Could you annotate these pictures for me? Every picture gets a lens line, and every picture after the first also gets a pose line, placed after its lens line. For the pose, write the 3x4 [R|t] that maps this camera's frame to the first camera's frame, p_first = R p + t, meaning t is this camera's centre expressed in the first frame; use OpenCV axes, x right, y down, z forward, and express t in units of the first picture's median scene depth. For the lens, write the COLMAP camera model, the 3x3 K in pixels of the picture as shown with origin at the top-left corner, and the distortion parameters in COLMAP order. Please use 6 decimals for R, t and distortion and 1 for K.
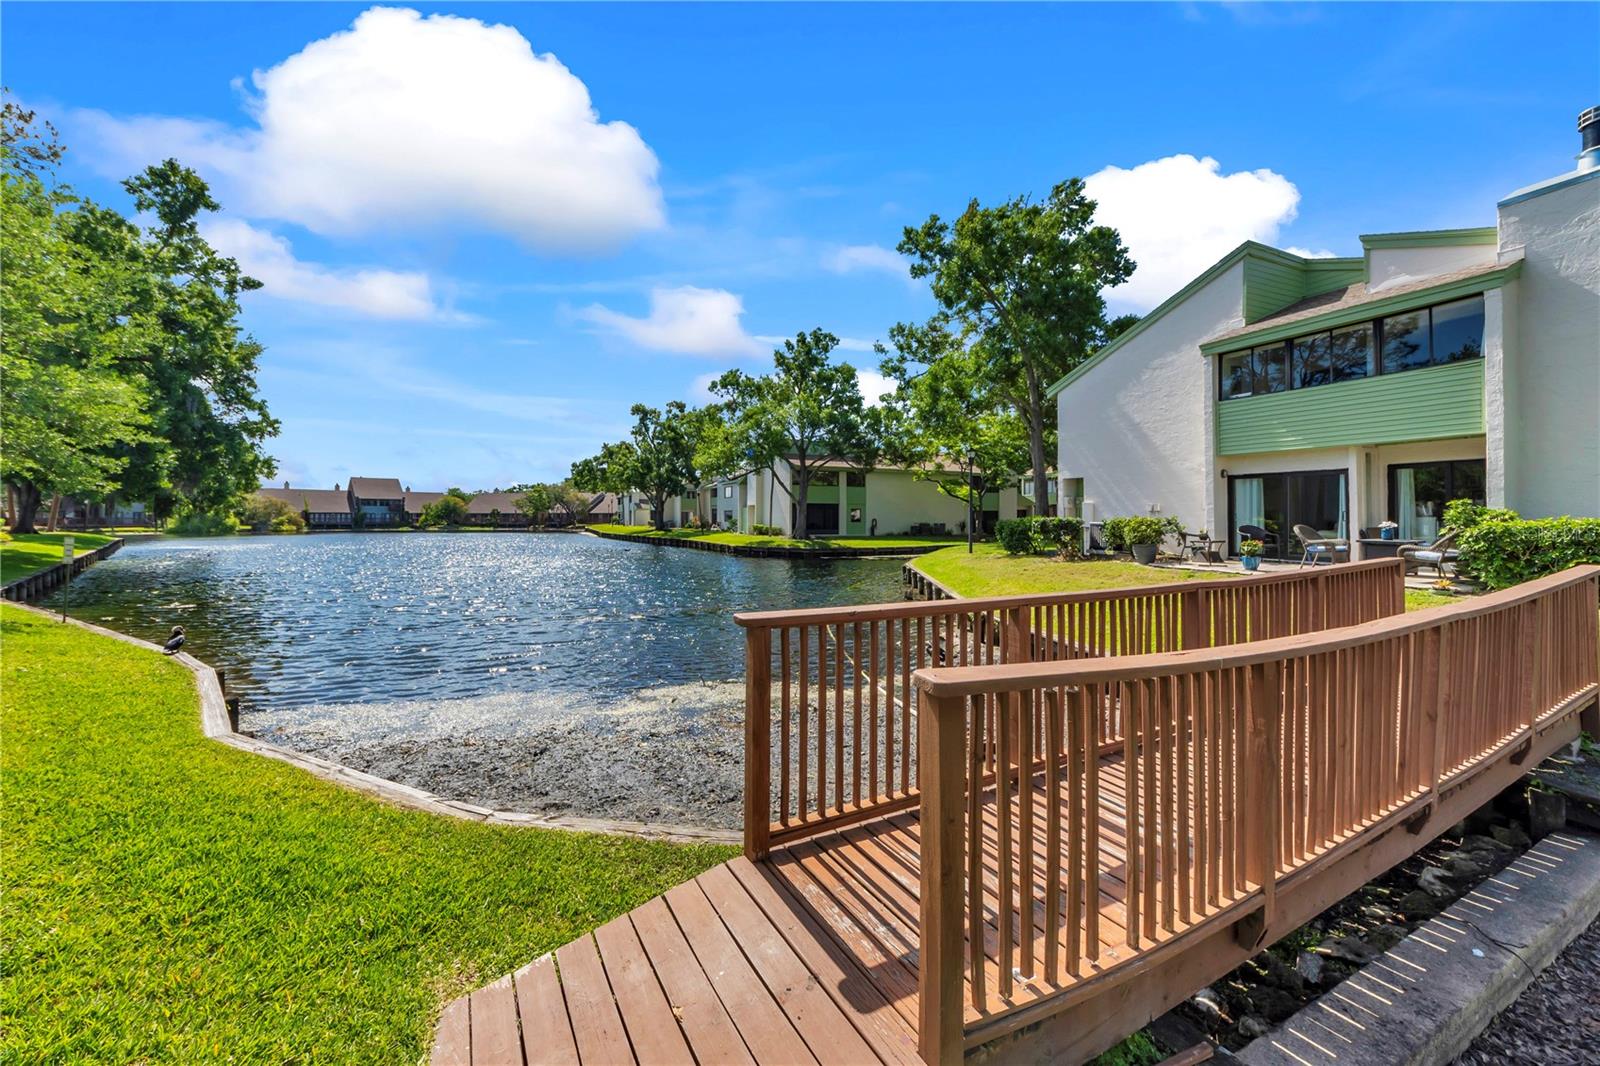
lens RADIAL K [[625.3, 0, 809.4], [0, 625.3, 538.5], [0, 0, 1]] dist [0.000182, 0.000266]
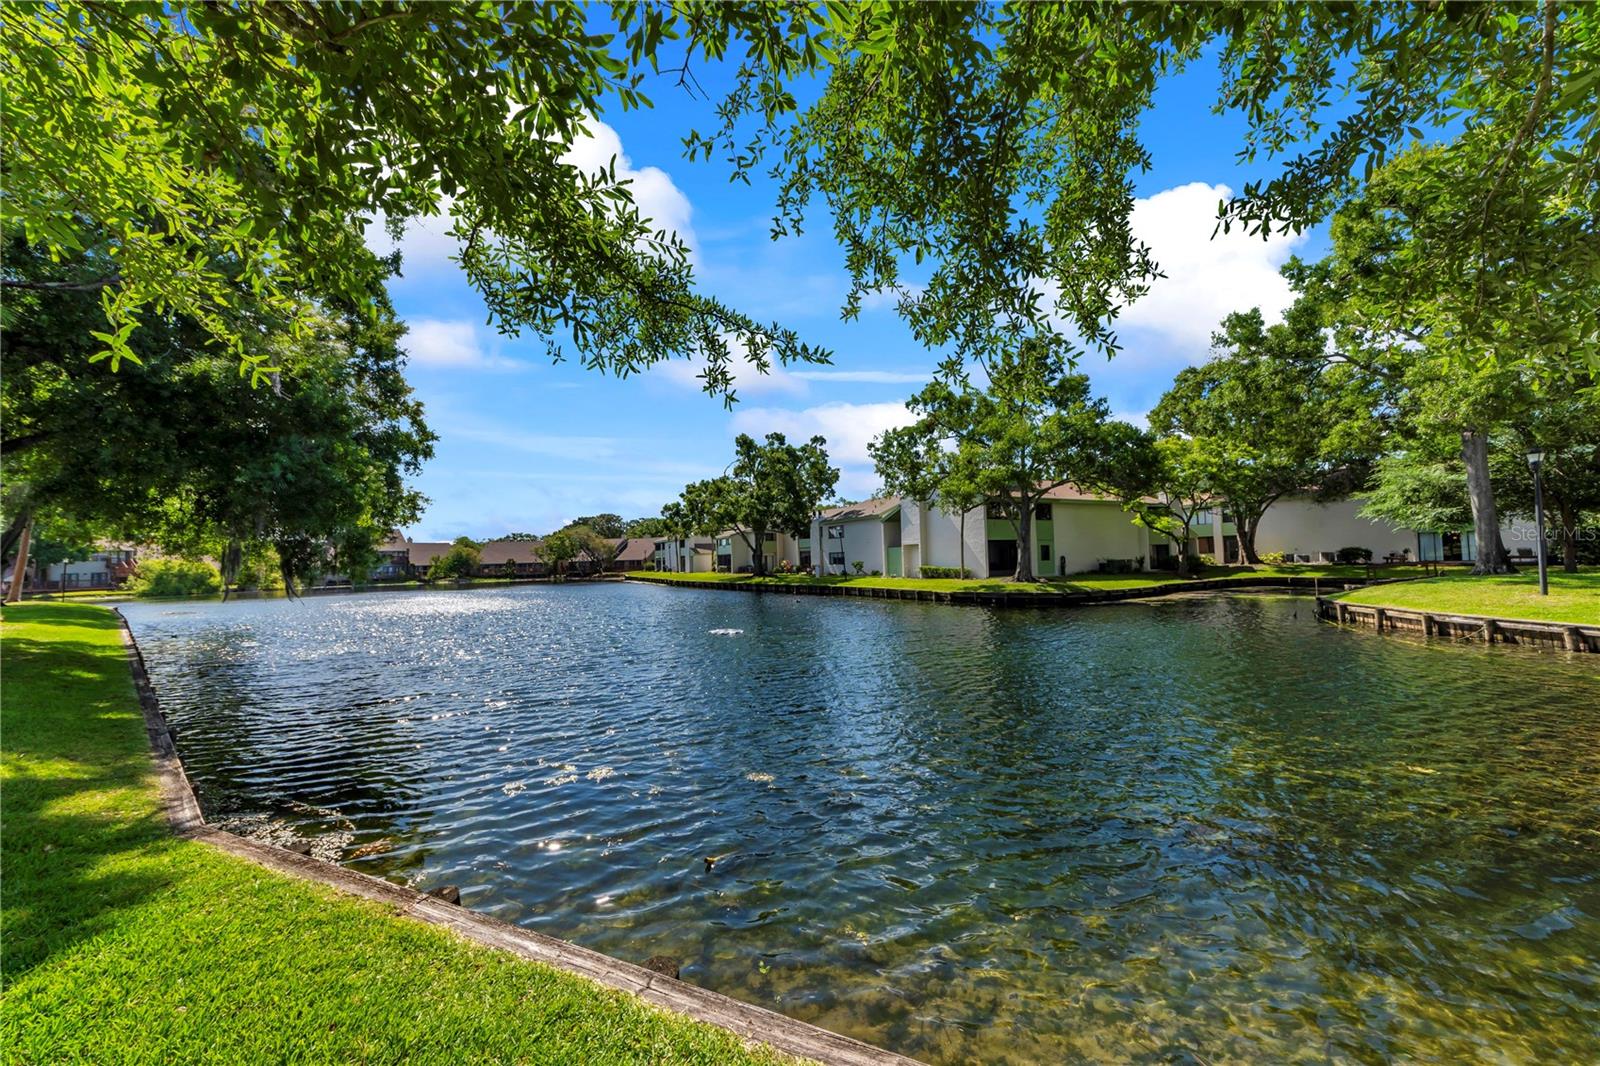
lens RADIAL K [[577.9, 0, 808.9], [0, 577.9, 534.8], [0, 0, 1]] dist [-0.002484, 0.002092]
pose [[0.993409, -0.024153, 0.112047, -0.305361], [0.032396, 0.996854, -0.072341, -0.011742], [-0.109947, 0.075494, 0.991066, 0.200777]]
